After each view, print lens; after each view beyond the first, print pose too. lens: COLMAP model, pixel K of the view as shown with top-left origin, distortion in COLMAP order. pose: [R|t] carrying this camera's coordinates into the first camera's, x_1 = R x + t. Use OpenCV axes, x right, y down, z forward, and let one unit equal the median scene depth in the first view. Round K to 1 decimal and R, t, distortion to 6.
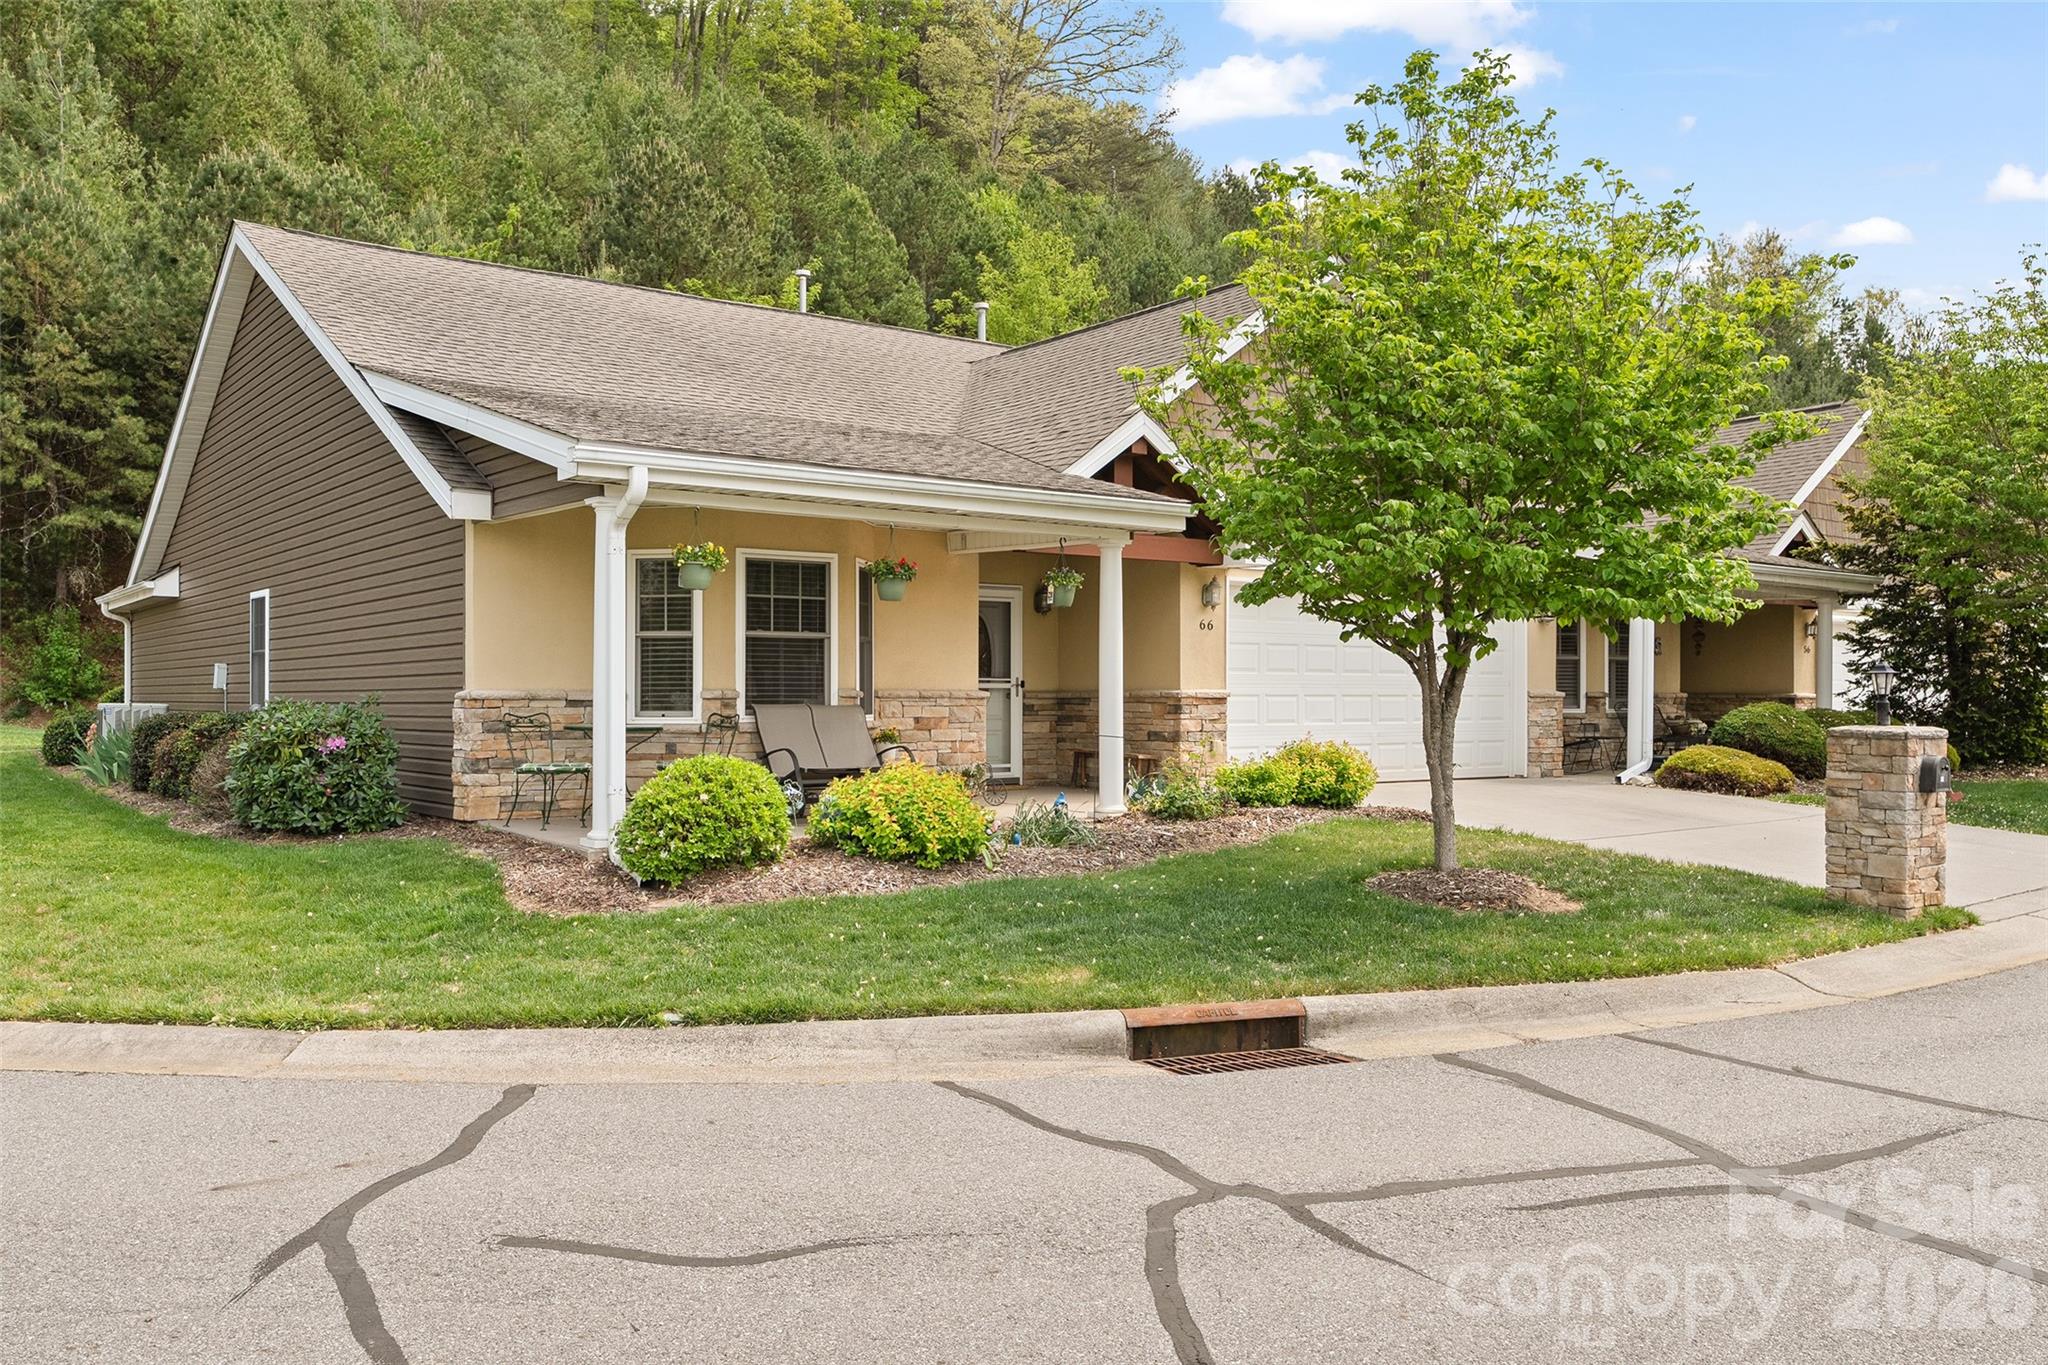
lens RADIAL K [[1567.6, 0, 1026.2], [0, 1567.6, 680.3], [0, 0, 1]] dist [-0.004792, -0.000785]
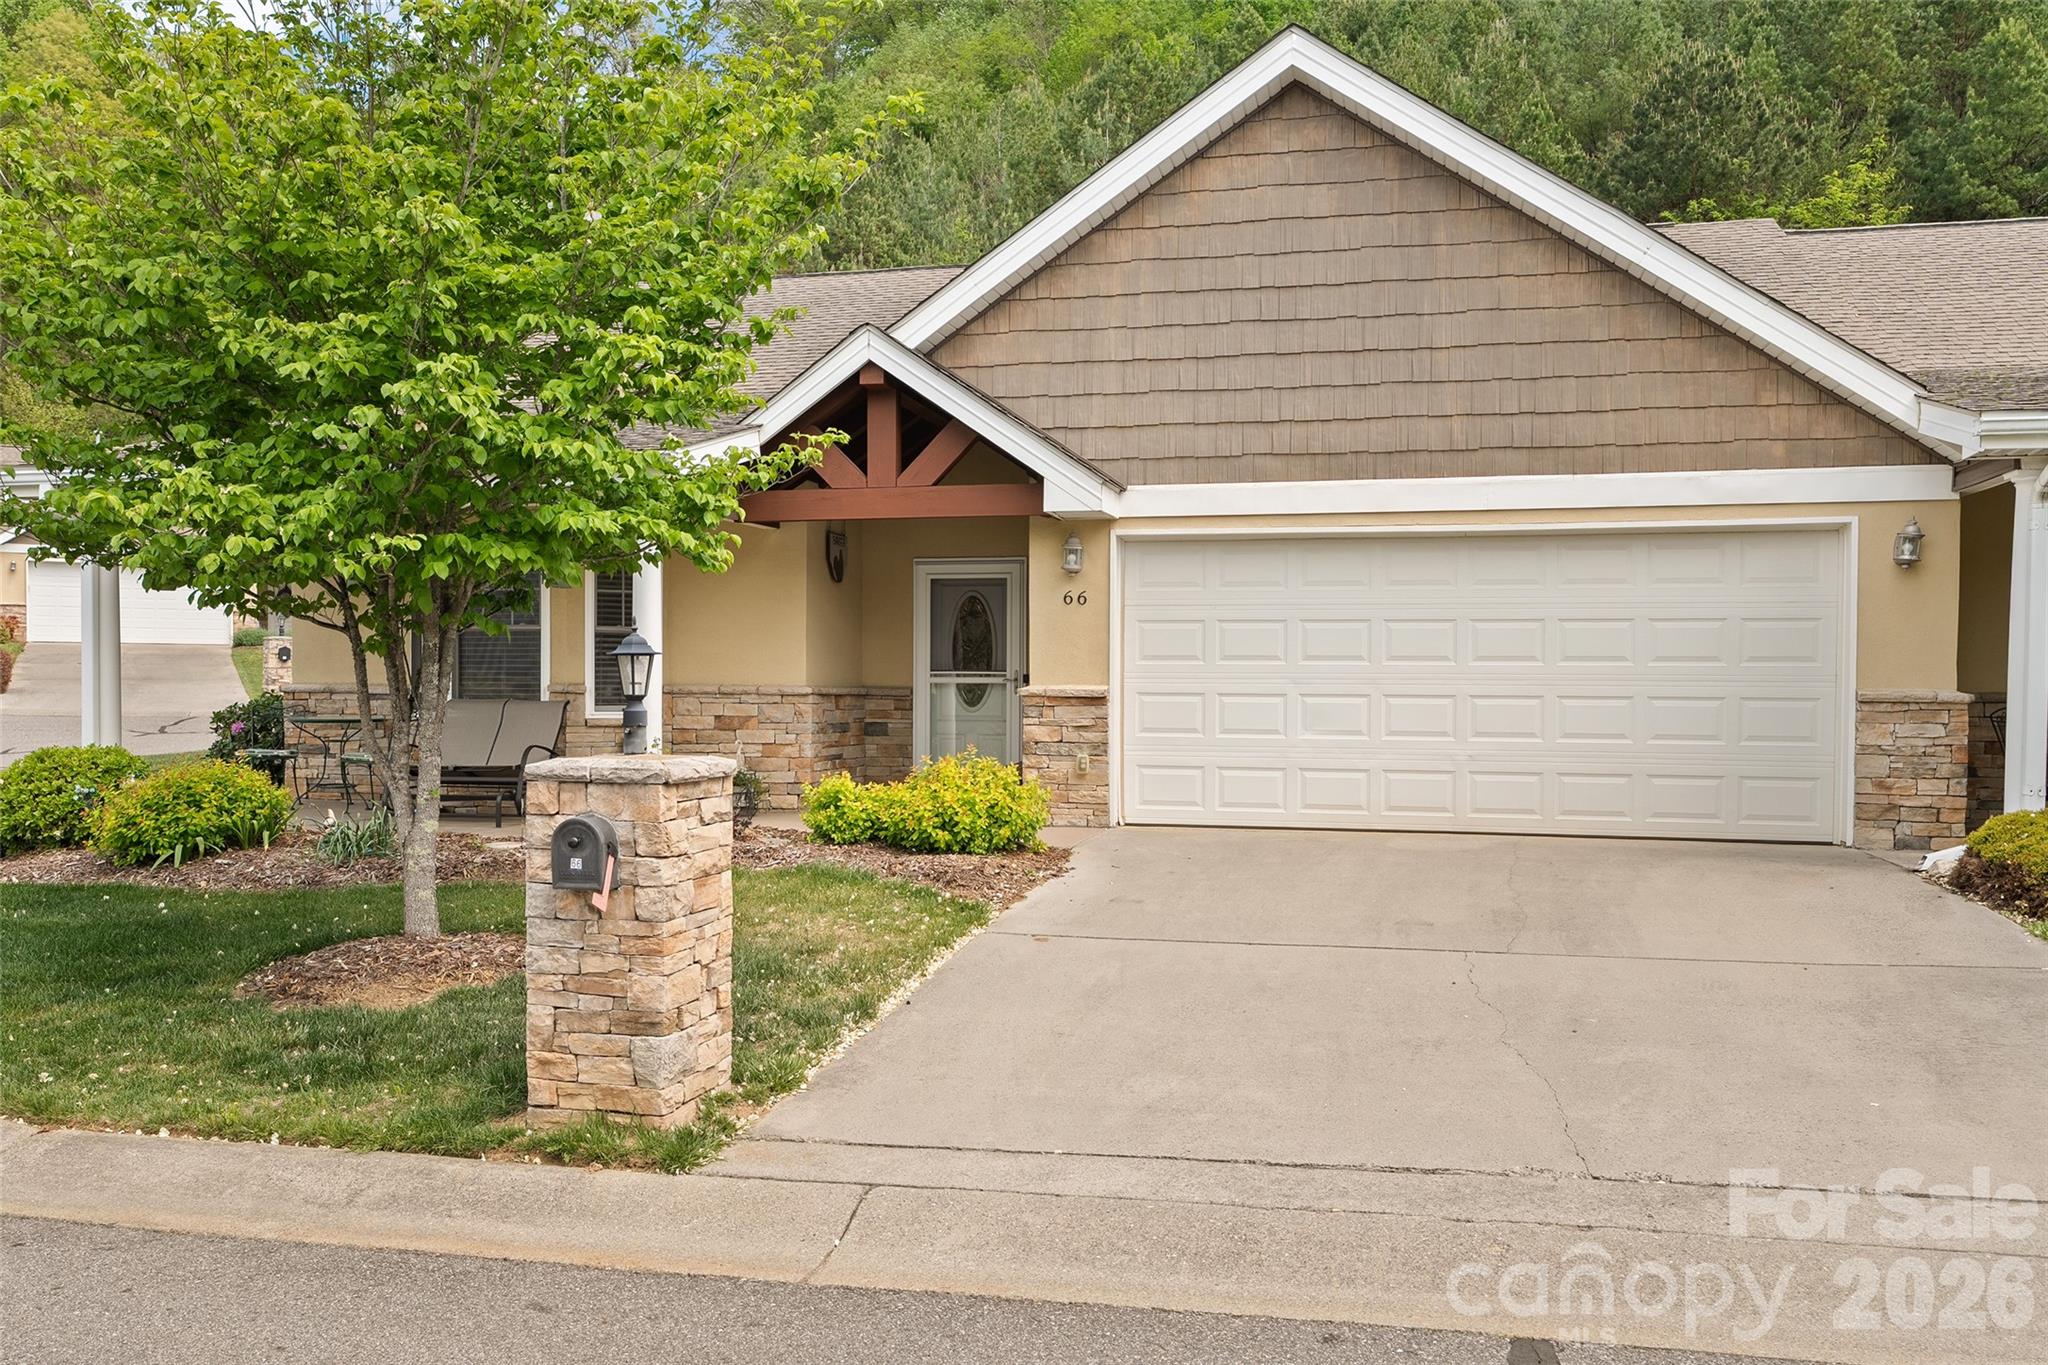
lens RADIAL K [[1567.6, 0, 1024.8], [0, 1567.6, 691.6], [0, 0, 1]] dist [-0.004792, -0.000785]
pose [[0.643896, 0.002358, -0.765109, 0.666075], [0.000720, 0.999993, 0.003688, 0.005964], [0.765112, -0.002926, 0.643890, 0.509200]]
